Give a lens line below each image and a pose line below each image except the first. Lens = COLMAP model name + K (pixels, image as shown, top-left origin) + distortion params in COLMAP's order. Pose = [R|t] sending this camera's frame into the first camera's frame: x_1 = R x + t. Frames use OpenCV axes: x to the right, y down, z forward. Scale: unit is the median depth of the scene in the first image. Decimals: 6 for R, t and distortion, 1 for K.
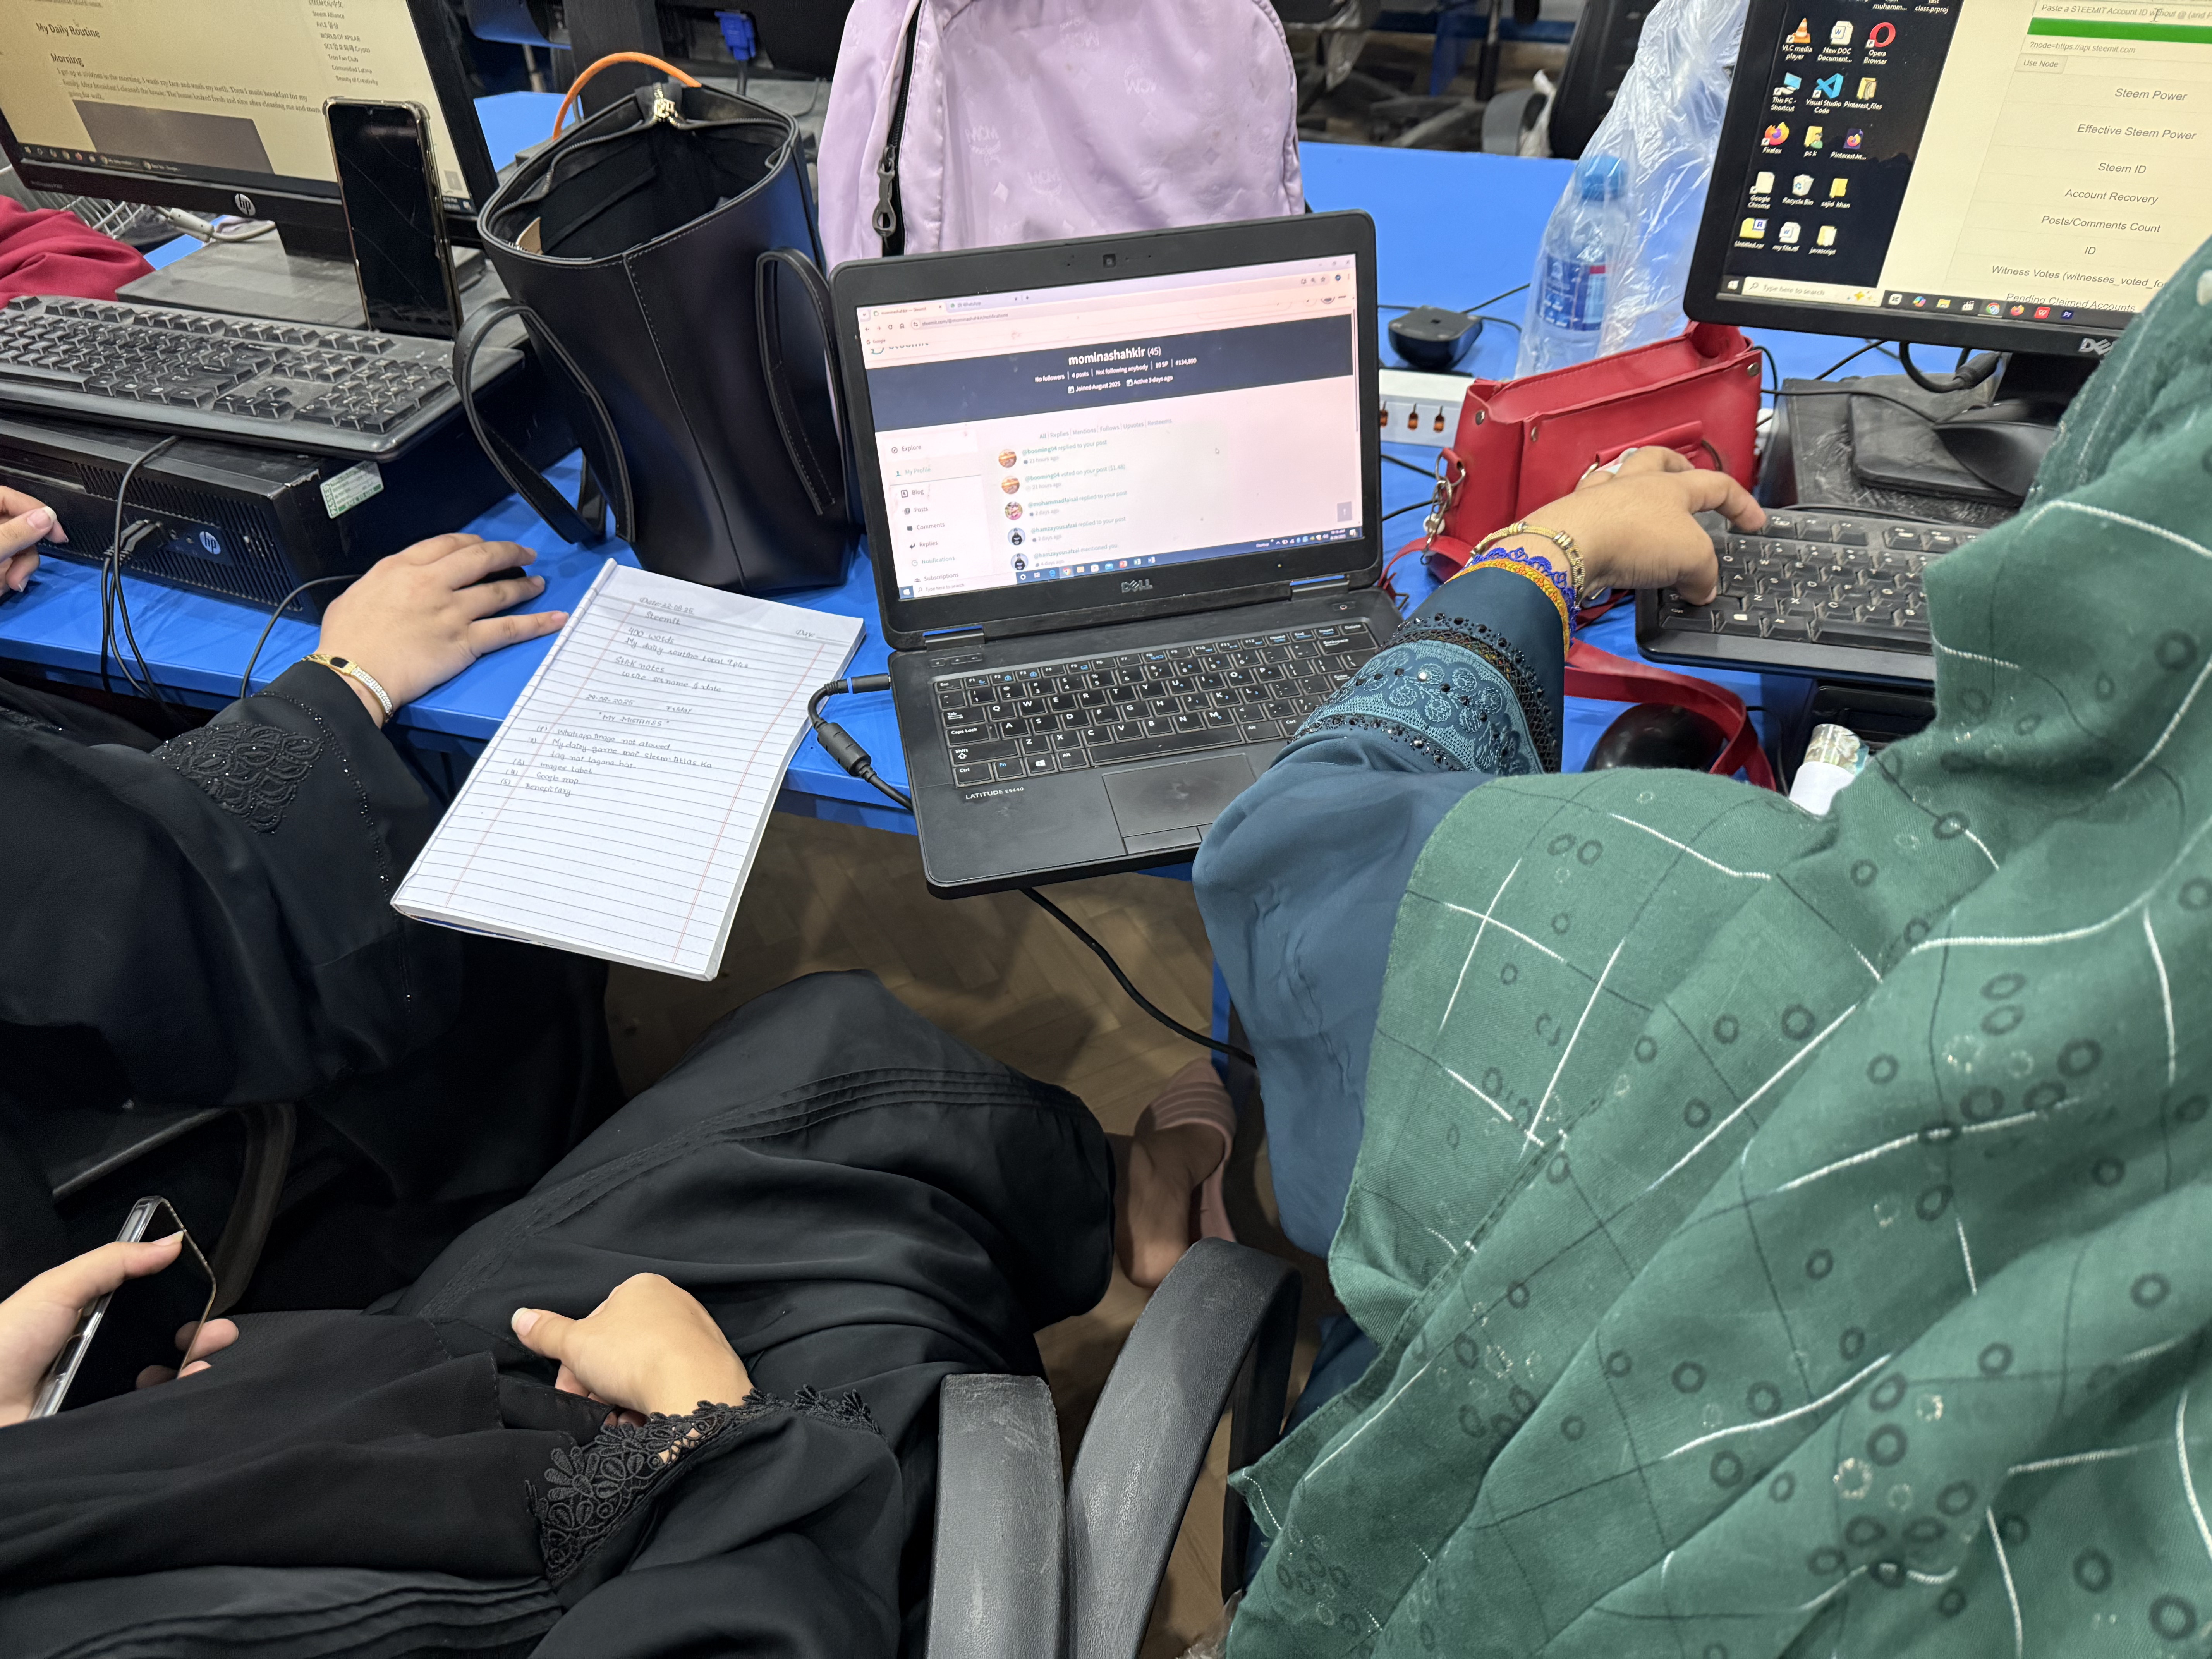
lens RADIAL K [[1446.7, 0, 1106.0], [0, 1446.7, 829.5], [0, 0, 1]] dist [-0.006550, -0.011957]
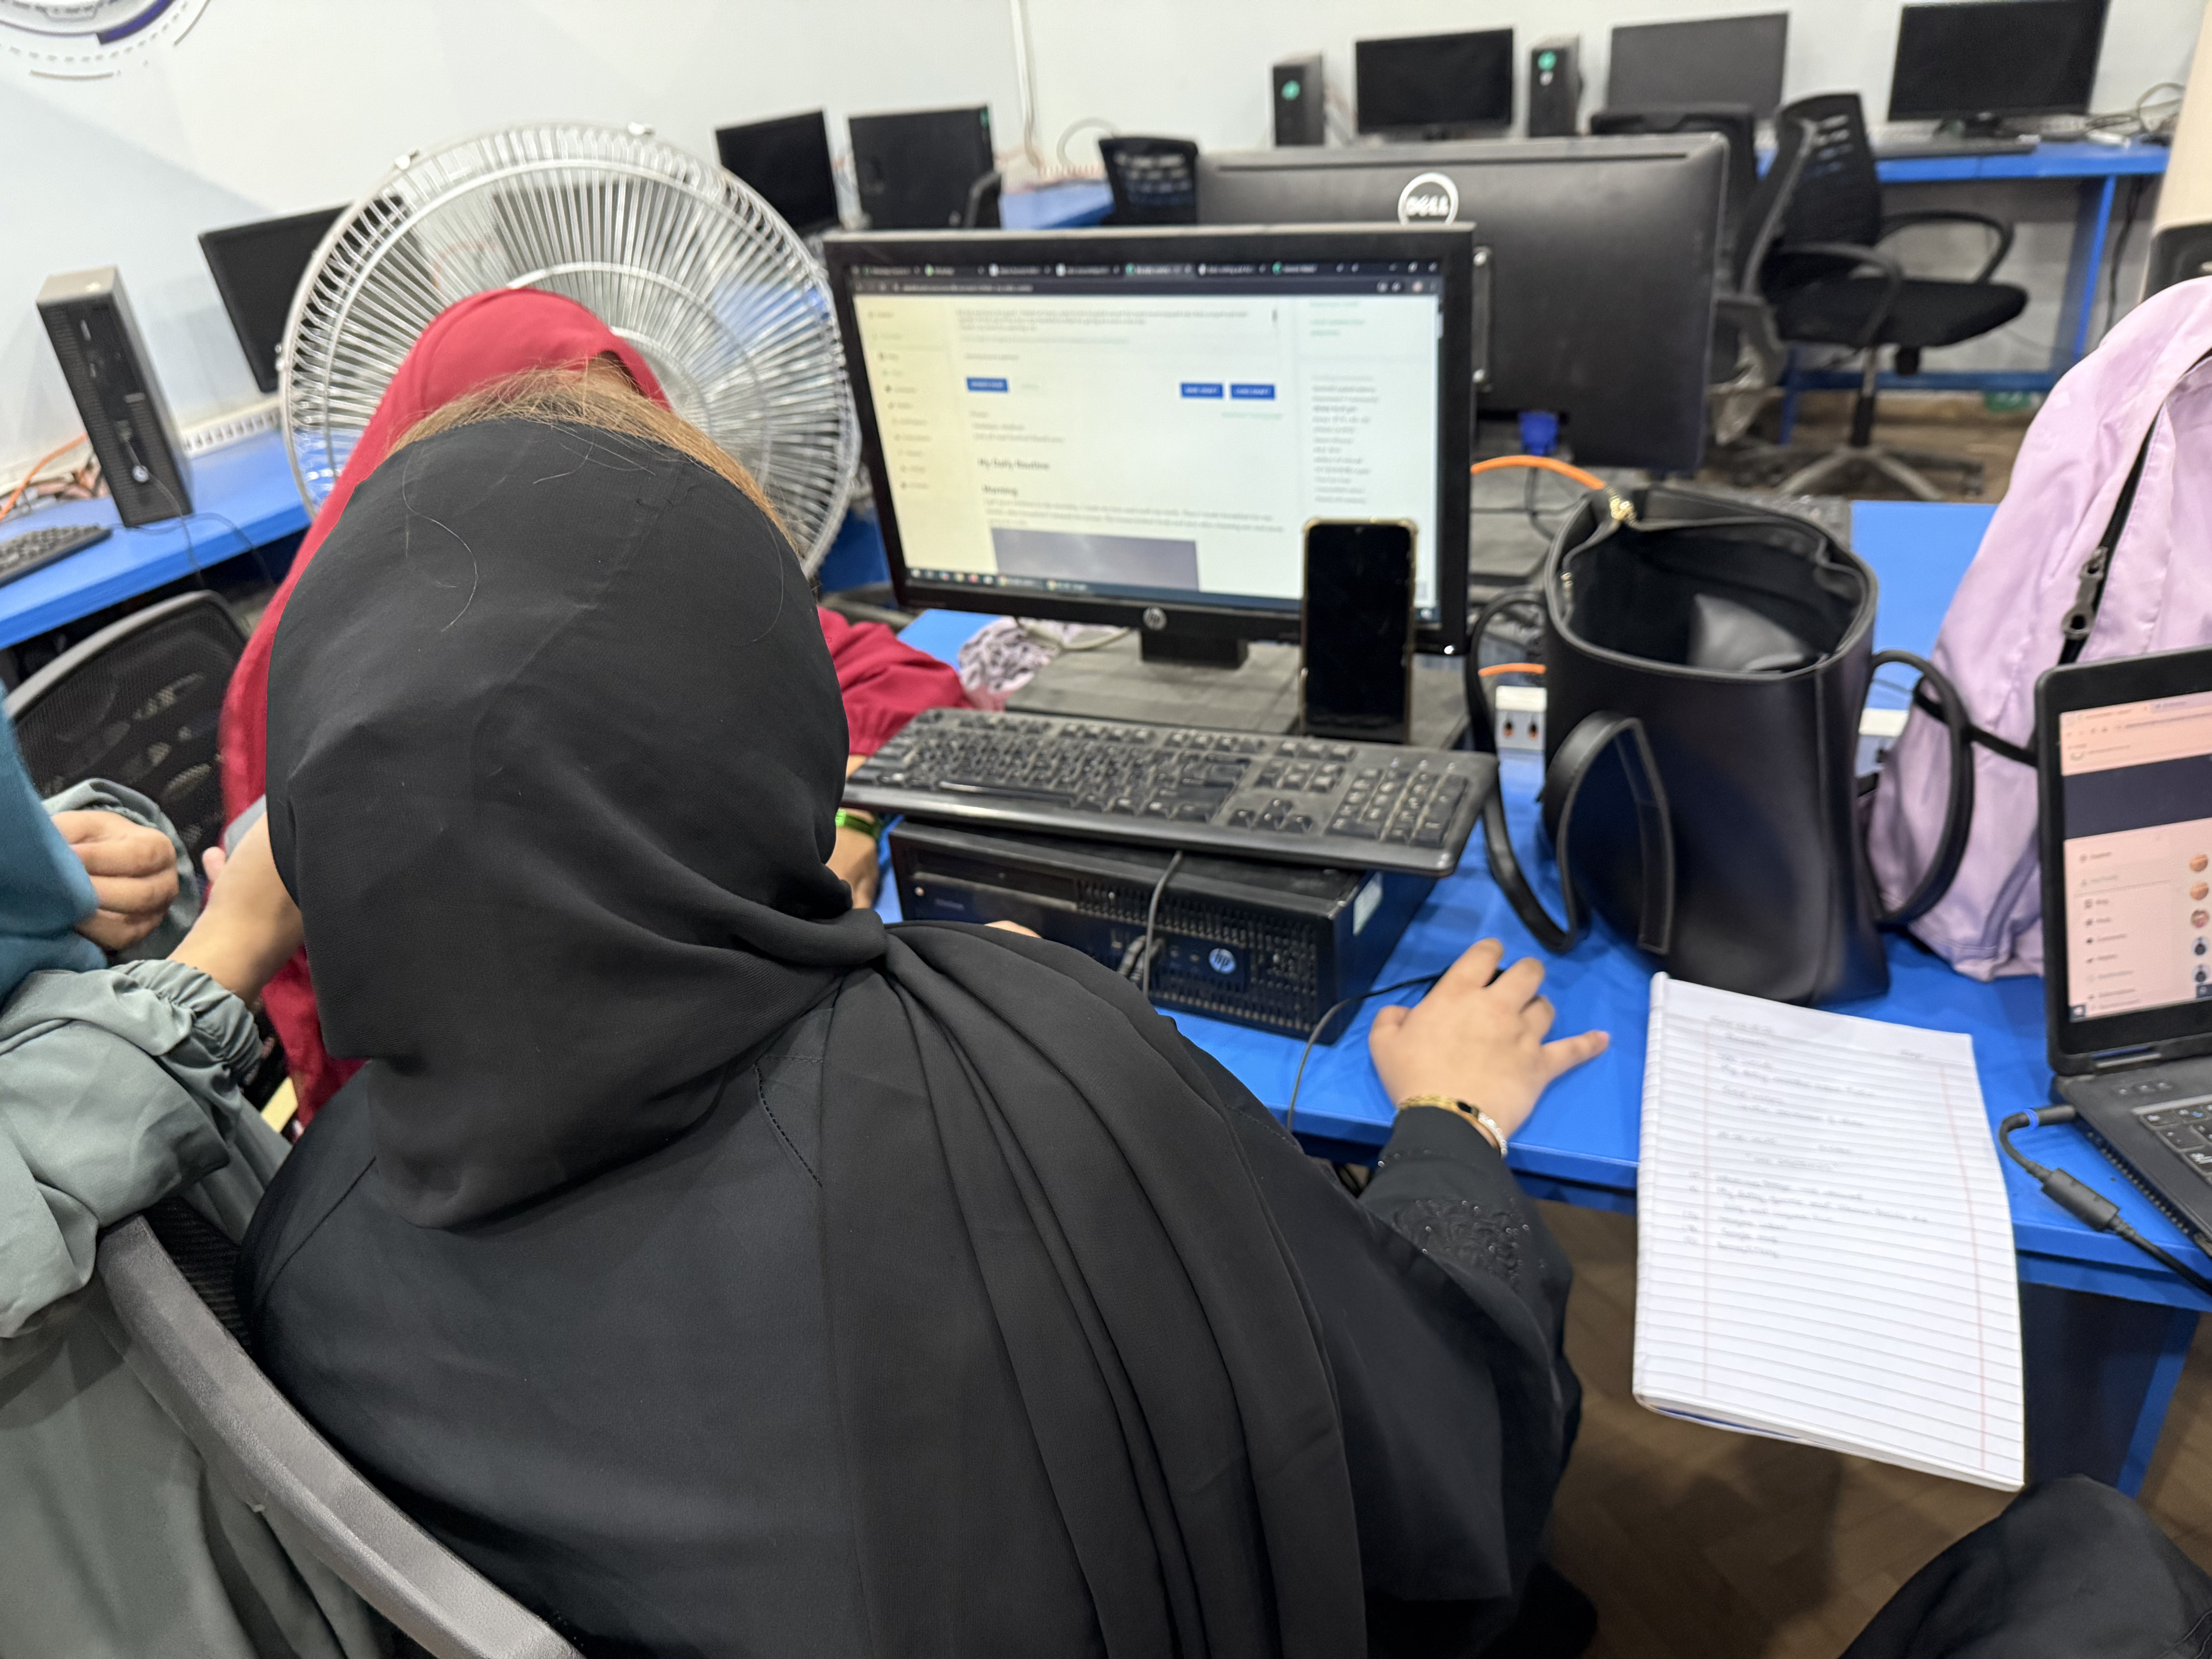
lens RADIAL K [[1446.7, 0, 1106.0], [0, 1446.7, 829.5], [0, 0, 1]] dist [-0.006550, -0.011957]
pose [[0.995630, -0.029720, -0.088535, -0.637428], [0.009913, 0.976287, -0.216251, -0.085055], [0.092862, 0.214429, 0.972315, 0.054164]]
